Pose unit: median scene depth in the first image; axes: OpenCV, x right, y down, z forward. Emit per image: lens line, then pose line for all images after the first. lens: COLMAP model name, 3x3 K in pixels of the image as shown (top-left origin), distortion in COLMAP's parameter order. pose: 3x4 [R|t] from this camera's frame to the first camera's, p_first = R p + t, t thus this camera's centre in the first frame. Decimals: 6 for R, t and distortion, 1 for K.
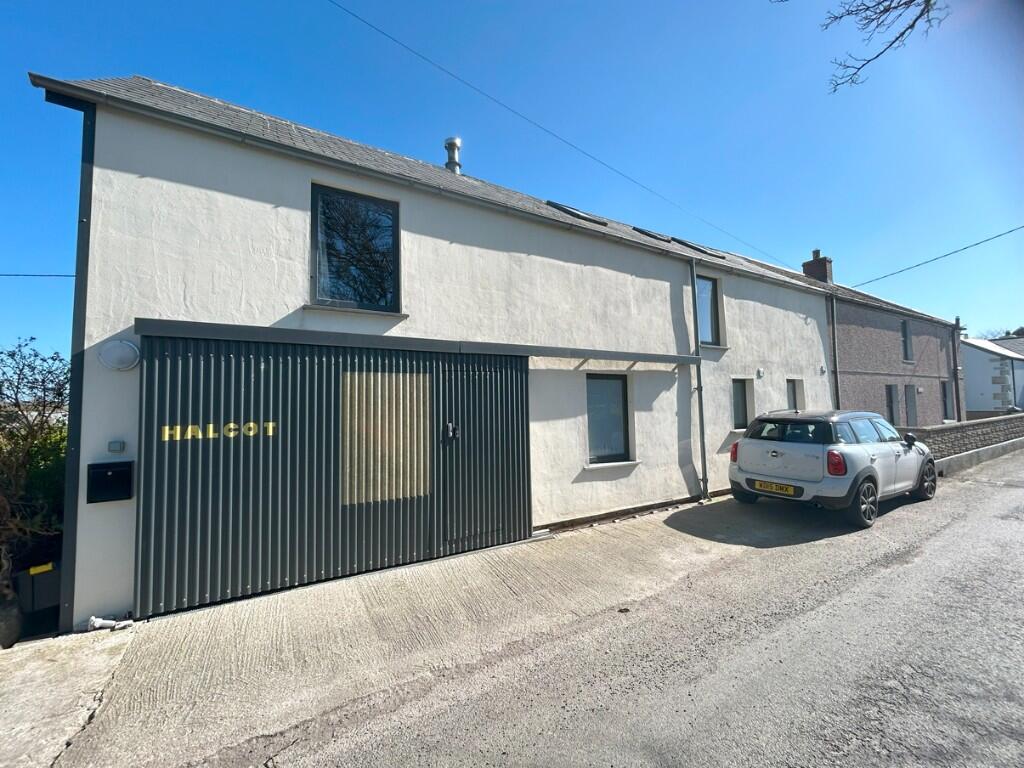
lens RADIAL K [[411.0, 0, 509.8], [0, 411.0, 383.8], [0, 0, 1]] dist [0.000424, -0.000441]
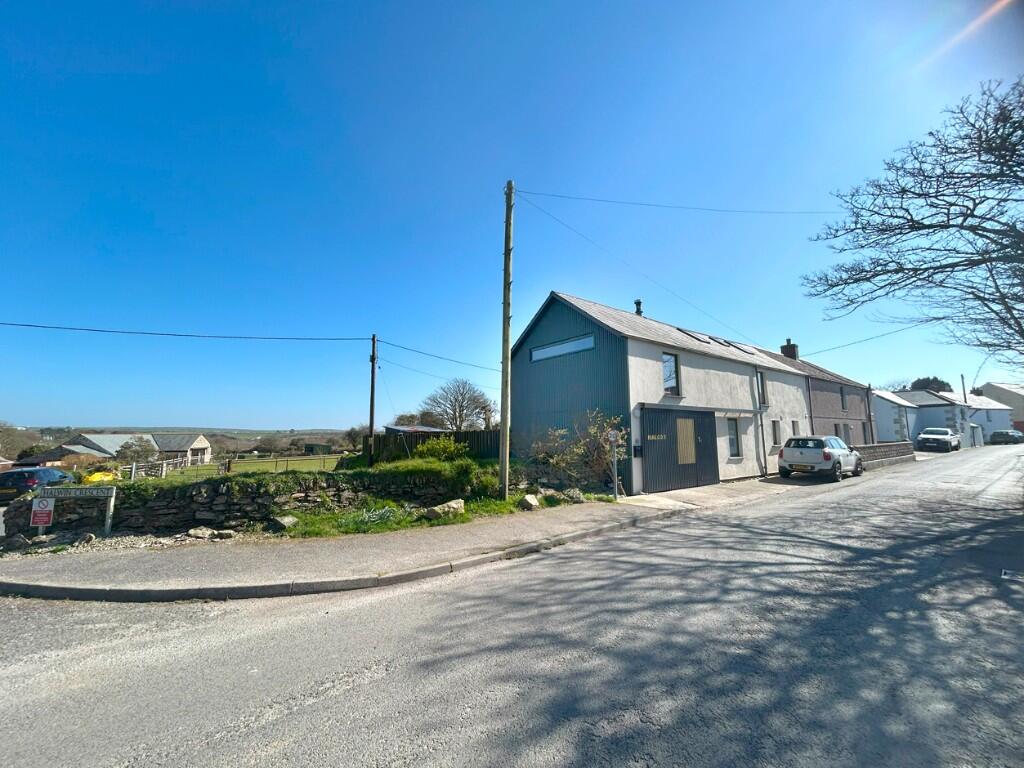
lens RADIAL K [[408.8, 0, 512.0], [0, 408.8, 384.0], [0, 0, 1]] dist [-0.006743, 0.000029]
pose [[0.994779, 0.024902, 0.098967, -1.102031], [-0.017238, 0.996839, -0.077557, -0.015271], [-0.100585, 0.075446, 0.992064, -1.047558]]
